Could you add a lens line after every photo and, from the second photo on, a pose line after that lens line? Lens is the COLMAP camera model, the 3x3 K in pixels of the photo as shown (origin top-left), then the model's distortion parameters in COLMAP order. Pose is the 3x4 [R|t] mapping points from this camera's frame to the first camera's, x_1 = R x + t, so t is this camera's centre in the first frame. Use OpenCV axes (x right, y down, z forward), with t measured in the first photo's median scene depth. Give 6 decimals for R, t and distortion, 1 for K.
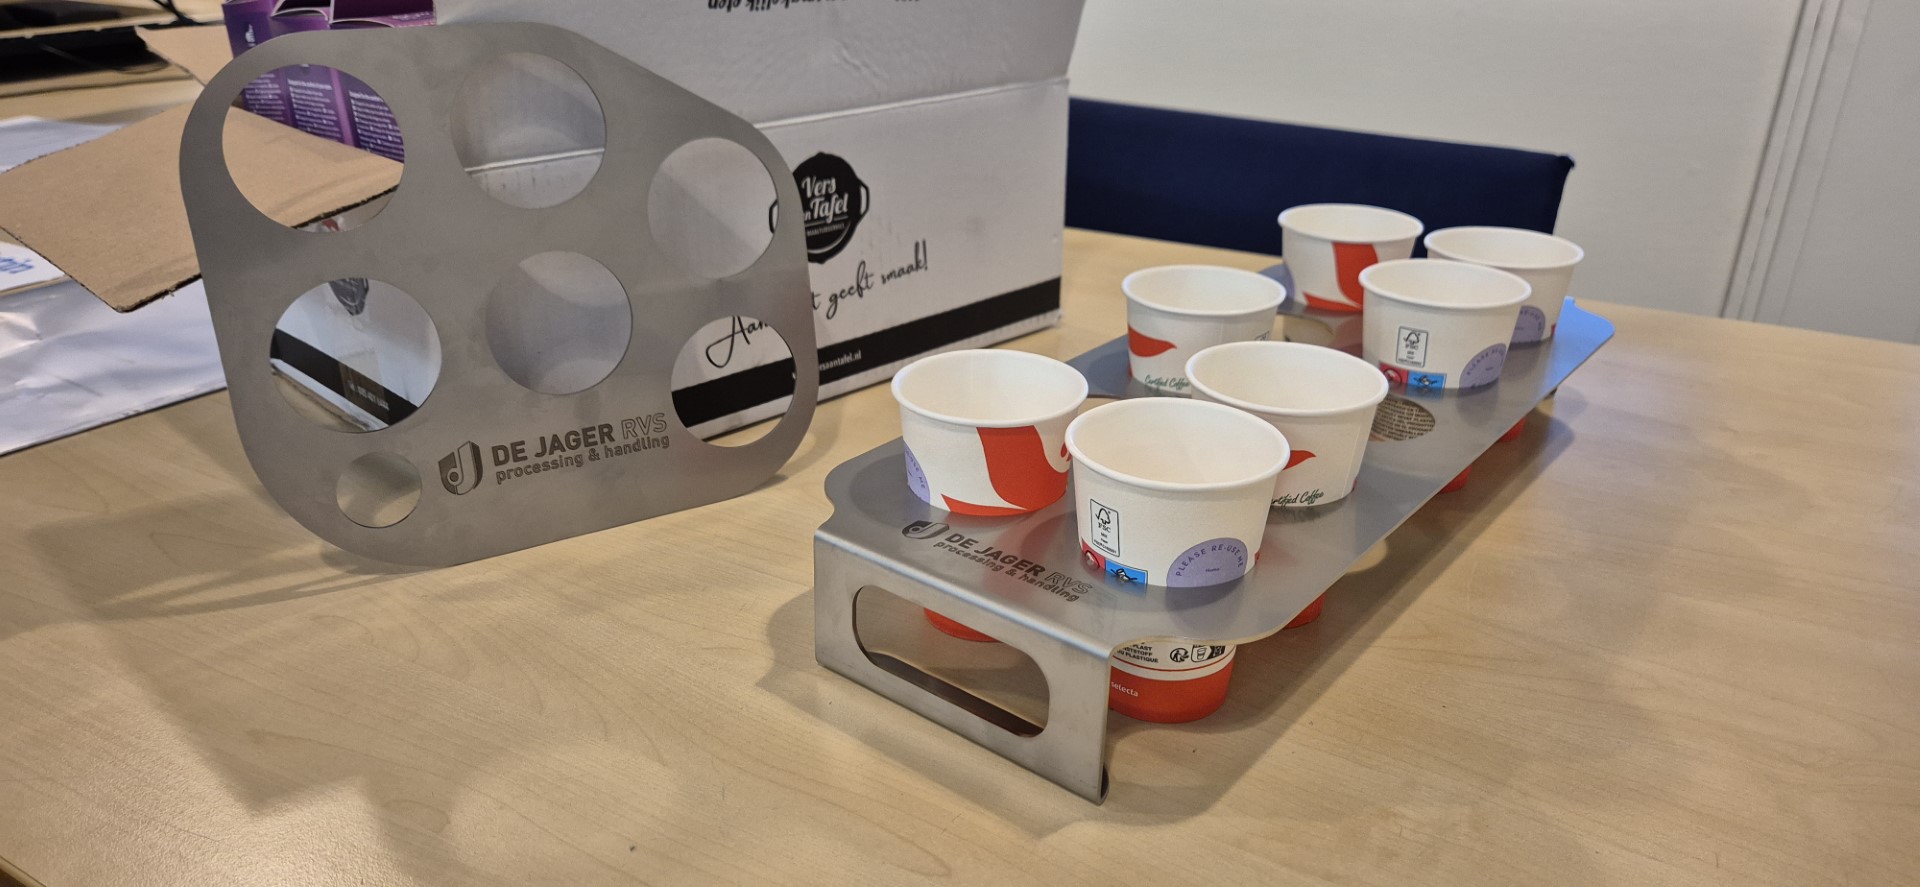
lens RADIAL K [[1264.8, 0, 960.0], [0, 1264.8, 443.5], [0, 0, 1]] dist [0.071376, 0.001086]
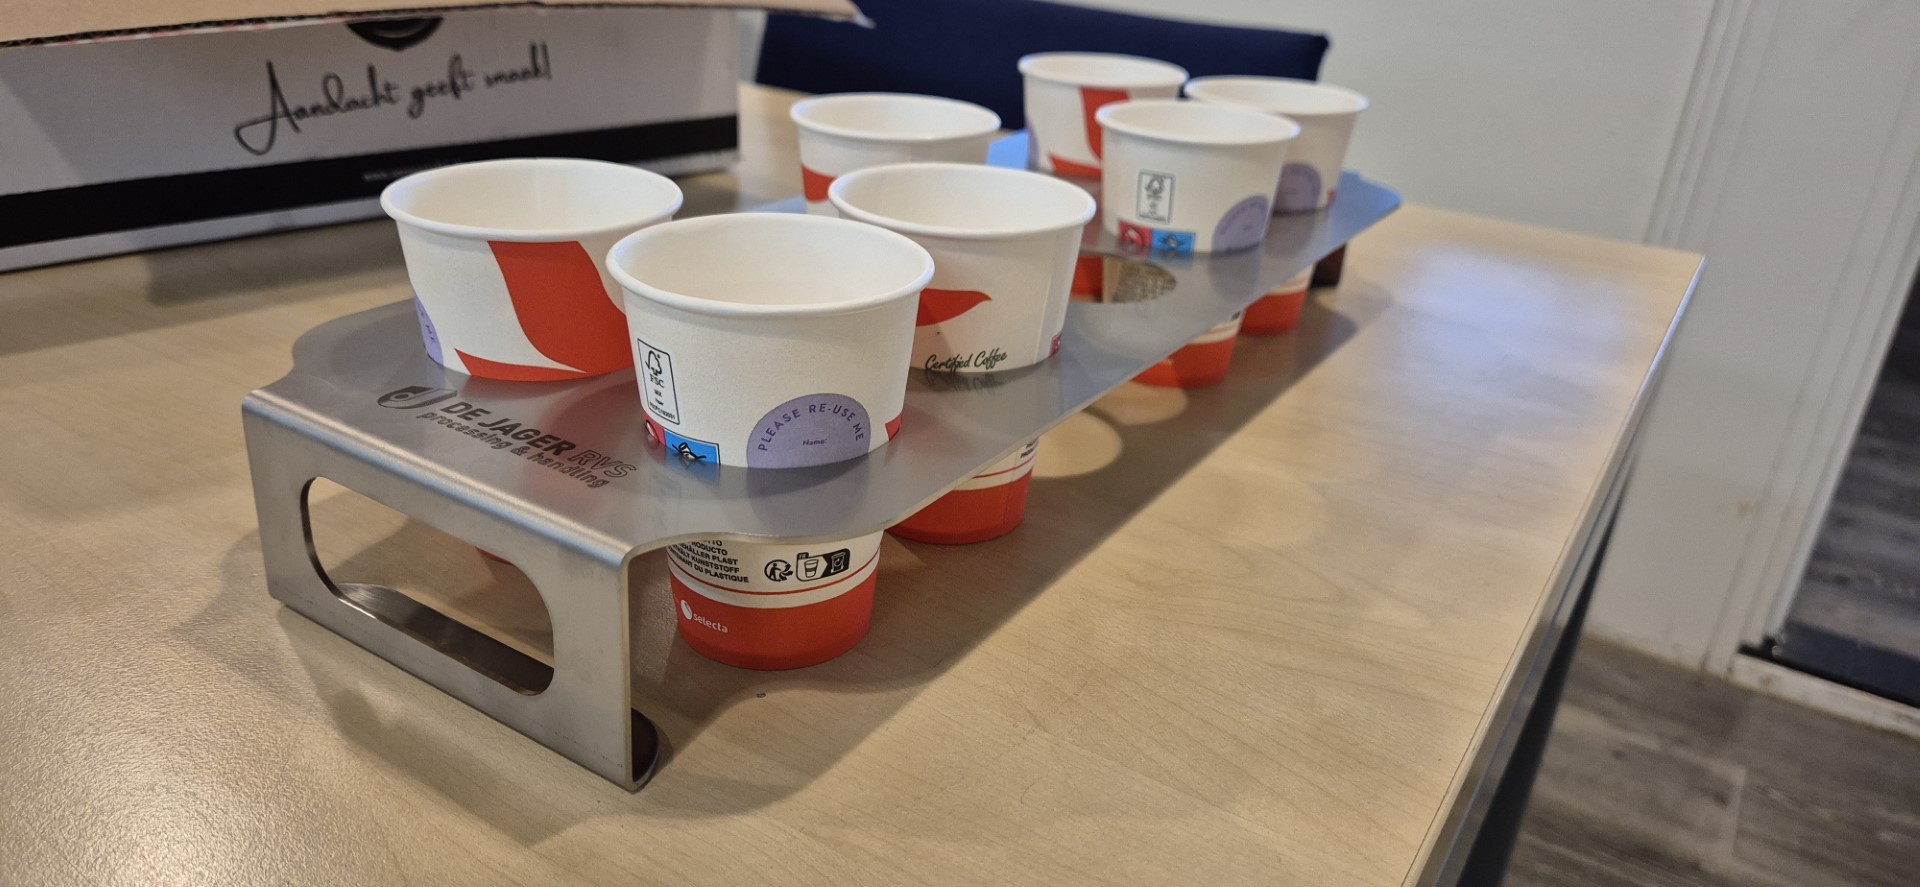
lens RADIAL K [[1264.8, 0, 960.0], [0, 1264.8, 443.5], [0, 0, 1]] dist [0.071376, 0.001086]
pose [[0.993804, -0.000494, 0.111144, 0.191315], [-0.000987, 0.999911, 0.013270, 0.086854], [-0.111141, -0.013297, 0.993716, 0.299353]]
